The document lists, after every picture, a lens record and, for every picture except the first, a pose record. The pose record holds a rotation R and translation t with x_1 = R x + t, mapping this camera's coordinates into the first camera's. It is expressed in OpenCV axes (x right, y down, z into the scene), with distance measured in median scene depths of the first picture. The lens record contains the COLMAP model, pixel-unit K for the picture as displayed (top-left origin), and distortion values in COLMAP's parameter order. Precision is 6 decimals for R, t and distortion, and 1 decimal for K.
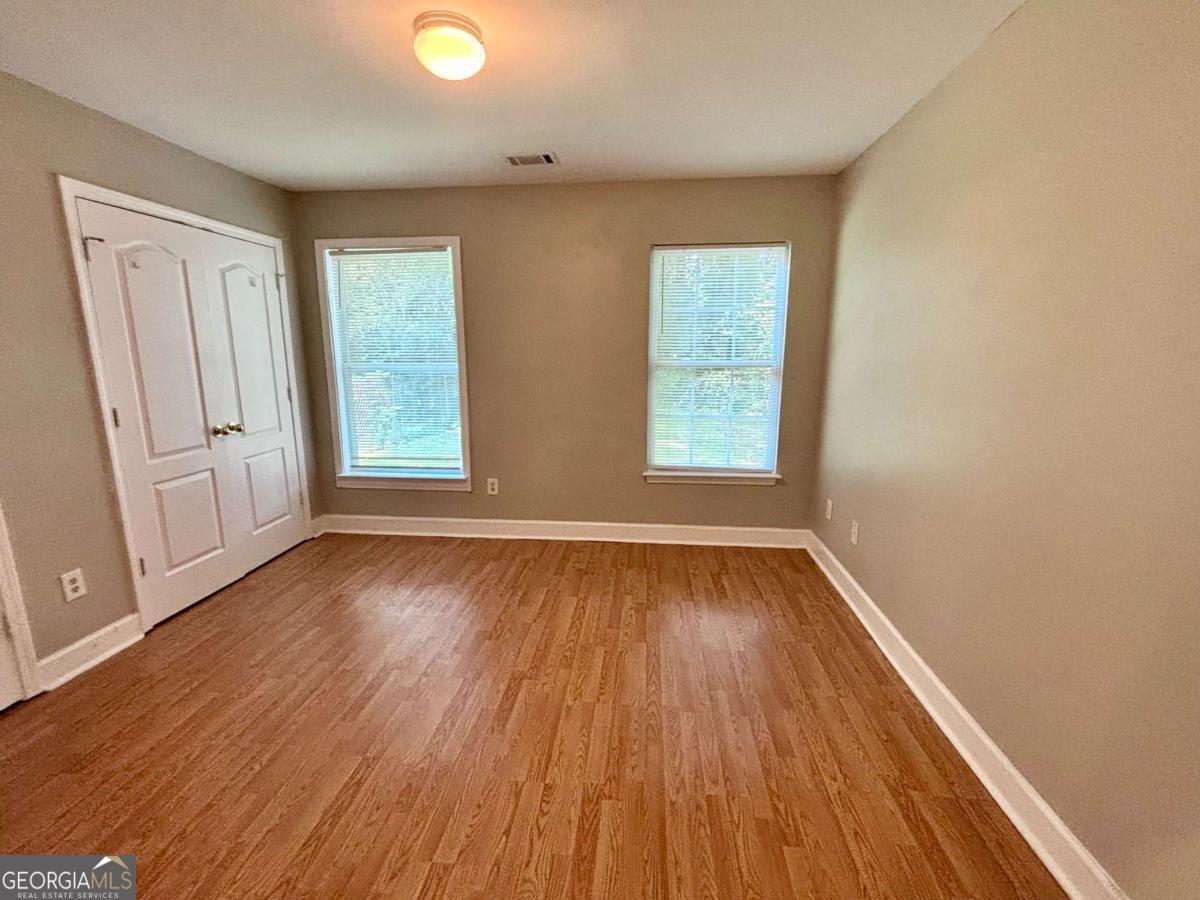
lens RADIAL K [[524.9, 0, 600.0], [0, 524.9, 450.0], [0, 0, 1]] dist [0.011199, -0.000115]
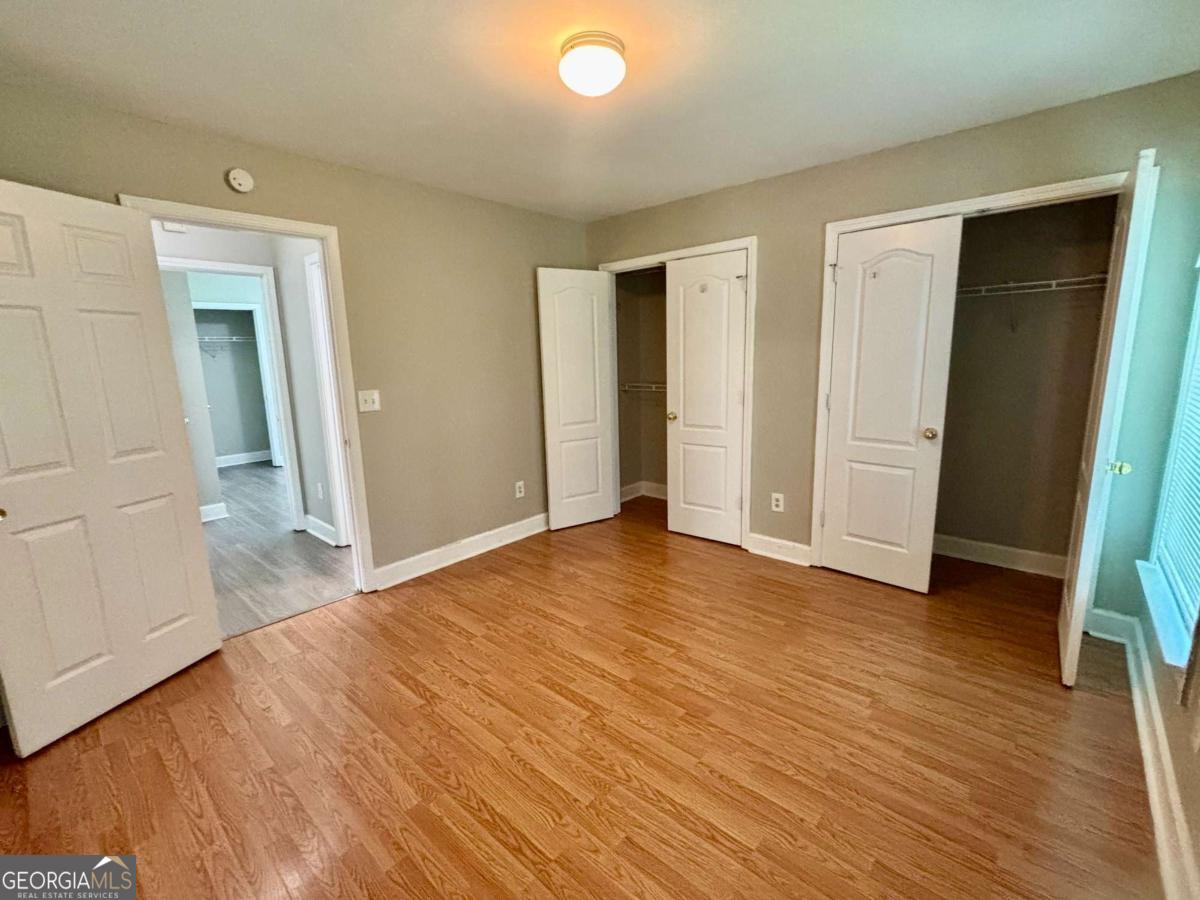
lens RADIAL K [[524.9, 0, 600.0], [0, 524.9, 450.0], [0, 0, 1]] dist [0.011199, -0.000115]
pose [[-0.586573, 0.168661, -0.792140, 0.461600], [-0.130112, 0.945747, 0.297713, -0.259398], [0.799377, 0.277697, -0.532805, 1.263704]]
